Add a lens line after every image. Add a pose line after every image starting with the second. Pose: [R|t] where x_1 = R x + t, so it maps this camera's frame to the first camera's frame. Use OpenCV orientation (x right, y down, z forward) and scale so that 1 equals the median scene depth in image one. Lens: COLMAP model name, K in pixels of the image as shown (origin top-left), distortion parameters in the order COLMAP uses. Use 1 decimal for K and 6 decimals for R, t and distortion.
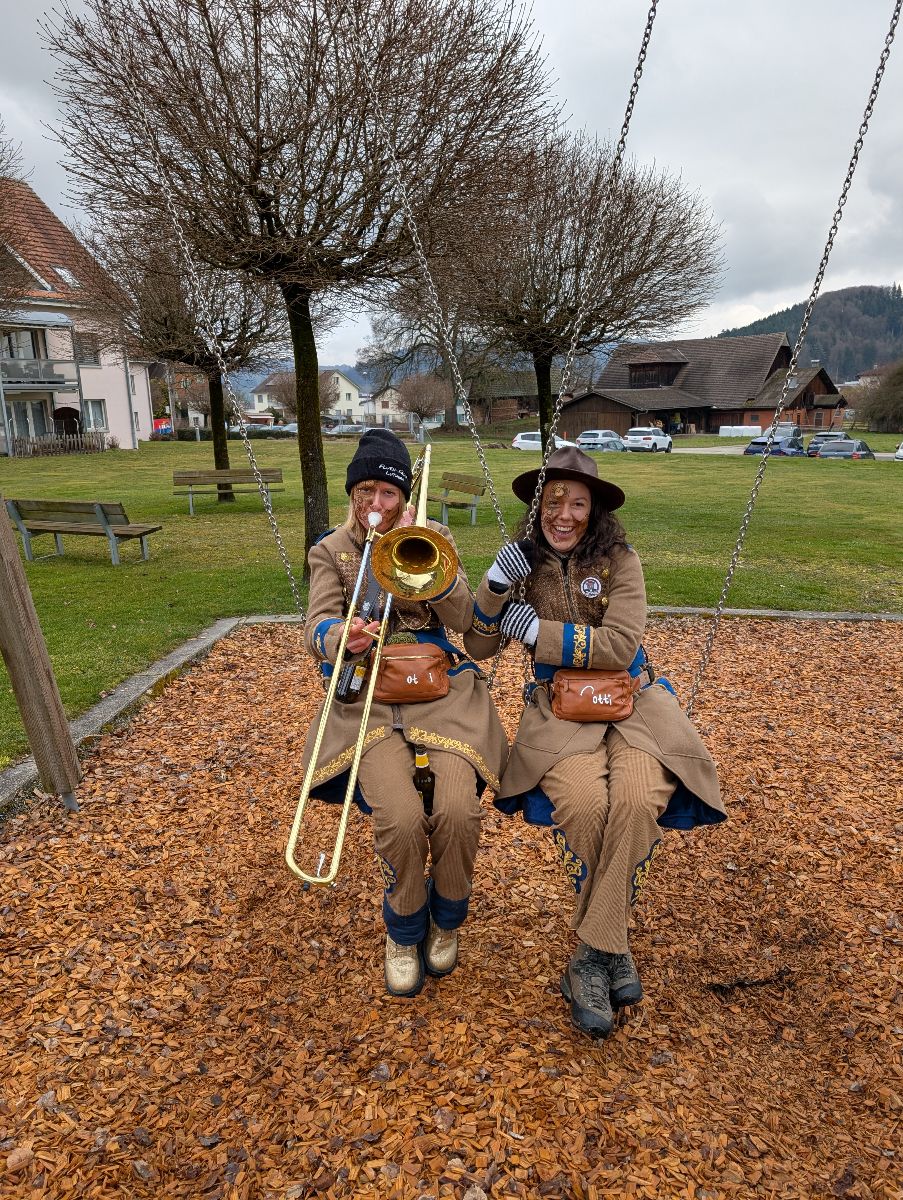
lens RADIAL K [[866.3, 0, 445.5], [0, 866.3, 618.3], [0, 0, 1]] dist [0.028543, -0.024527]
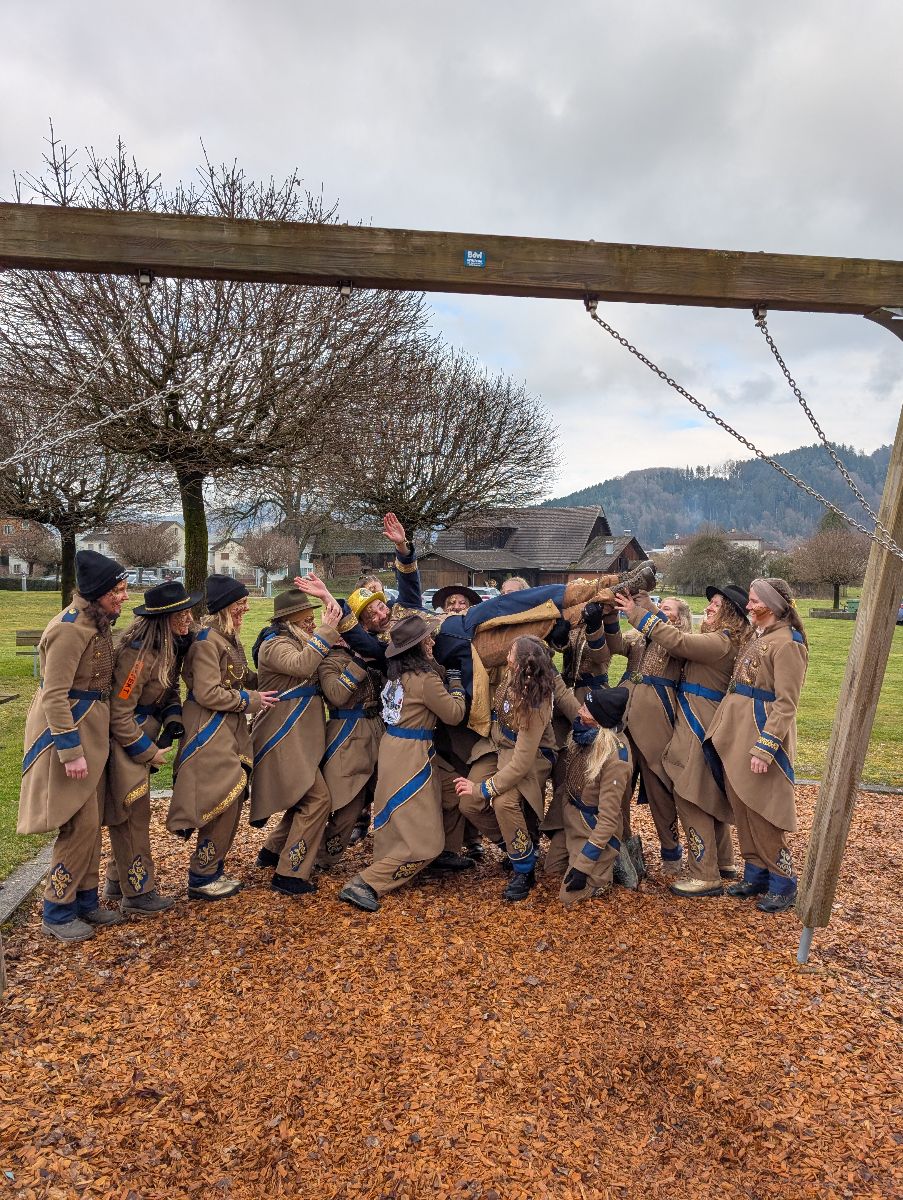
lens RADIAL K [[866.3, 0, 468.0], [0, 866.3, 605.9], [0, 0, 1]] dist [0.028543, -0.024527]
pose [[0.977954, 0.017836, 0.208059, -0.028488], [0.021343, 0.982592, -0.184549, -0.008957], [-0.207729, 0.184921, 0.960548, -0.025064]]
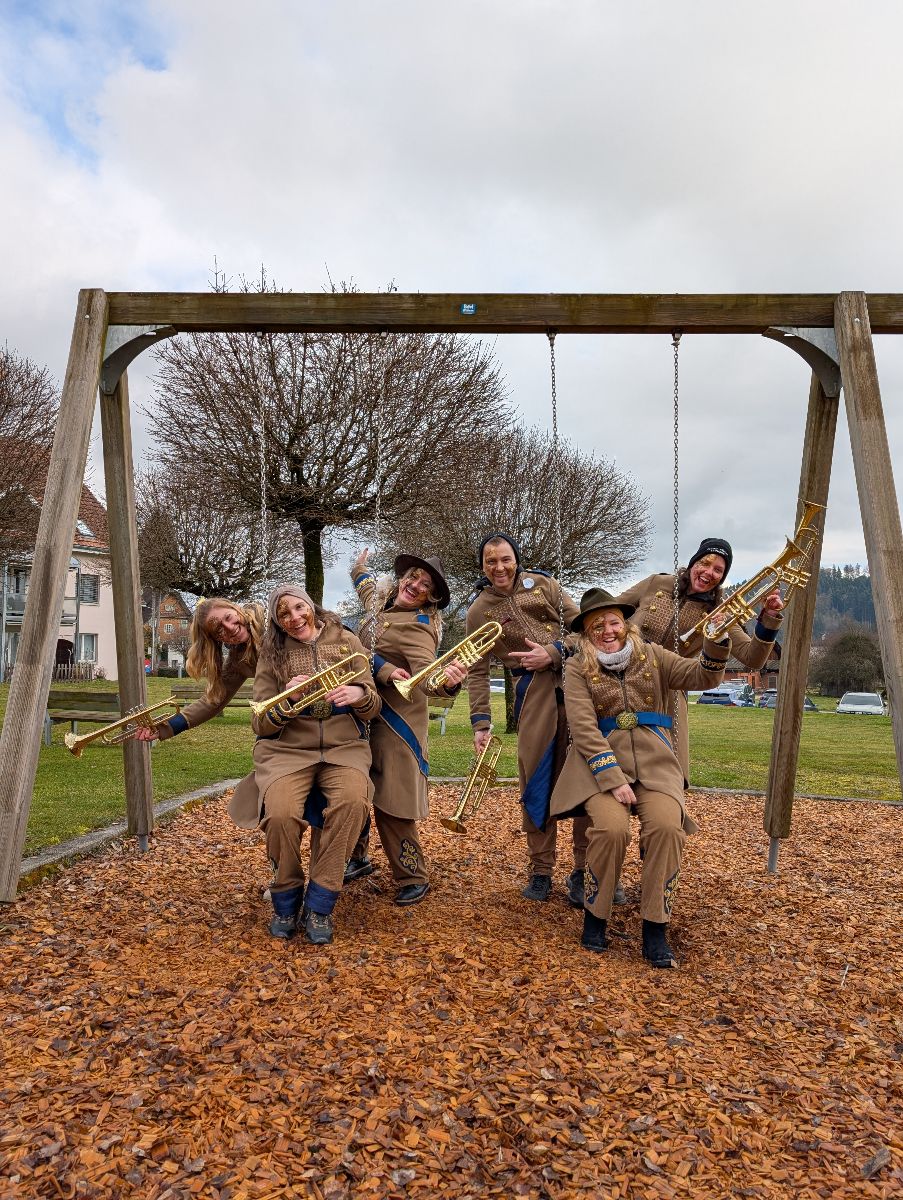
lens RADIAL K [[866.3, 0, 445.0], [0, 866.3, 610.3], [0, 0, 1]] dist [0.028543, -0.024527]
pose [[0.998916, 0.035596, 0.029983, -0.003393], [-0.025220, 0.955450, -0.294073, 0.055163], [-0.039115, 0.292999, 0.955312, -0.094732]]
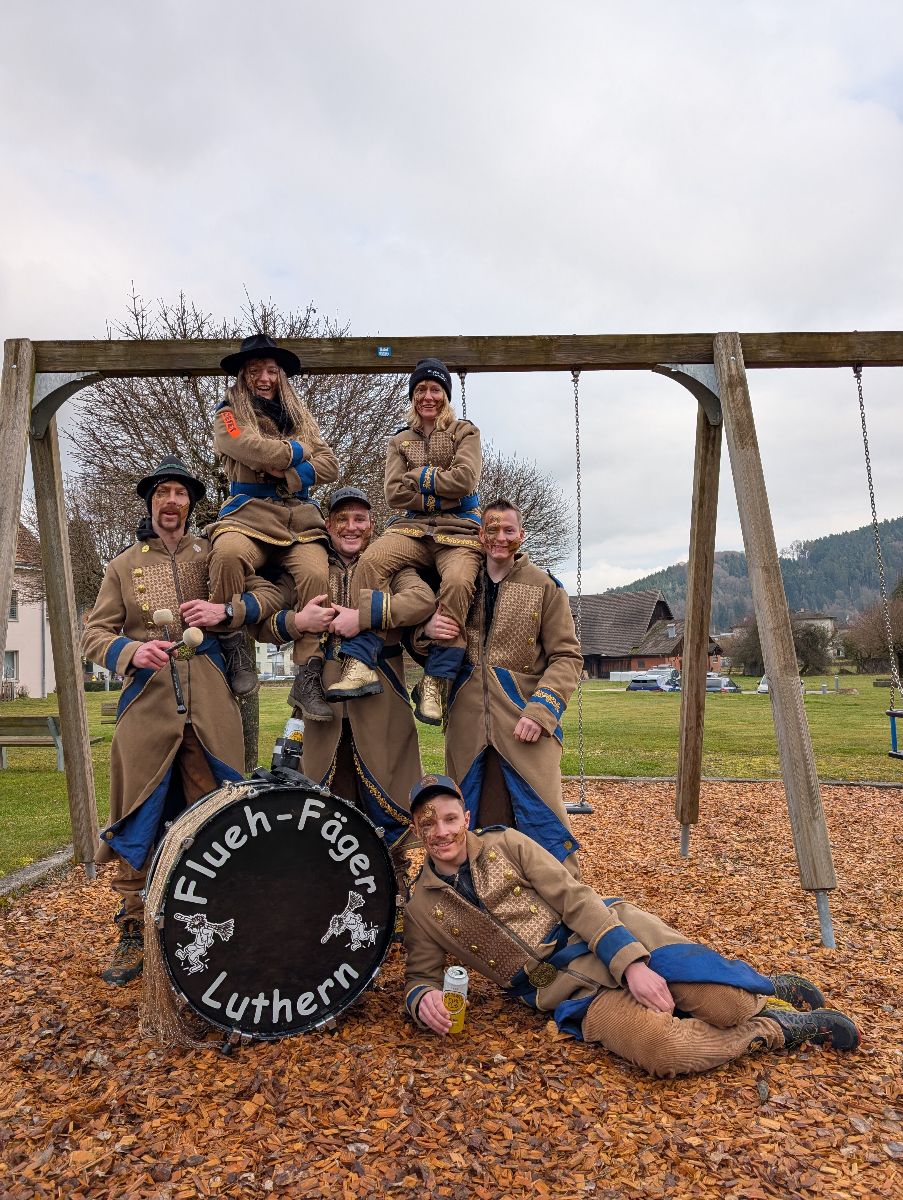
lens RADIAL K [[866.3, 0, 454.9], [0, 866.3, 605.3], [0, 0, 1]] dist [0.028543, -0.024527]
pose [[0.993004, -0.006952, 0.117872, -0.002635], [0.041667, 0.954676, -0.294717, 0.053123], [-0.110481, 0.297567, 0.948287, -0.116162]]
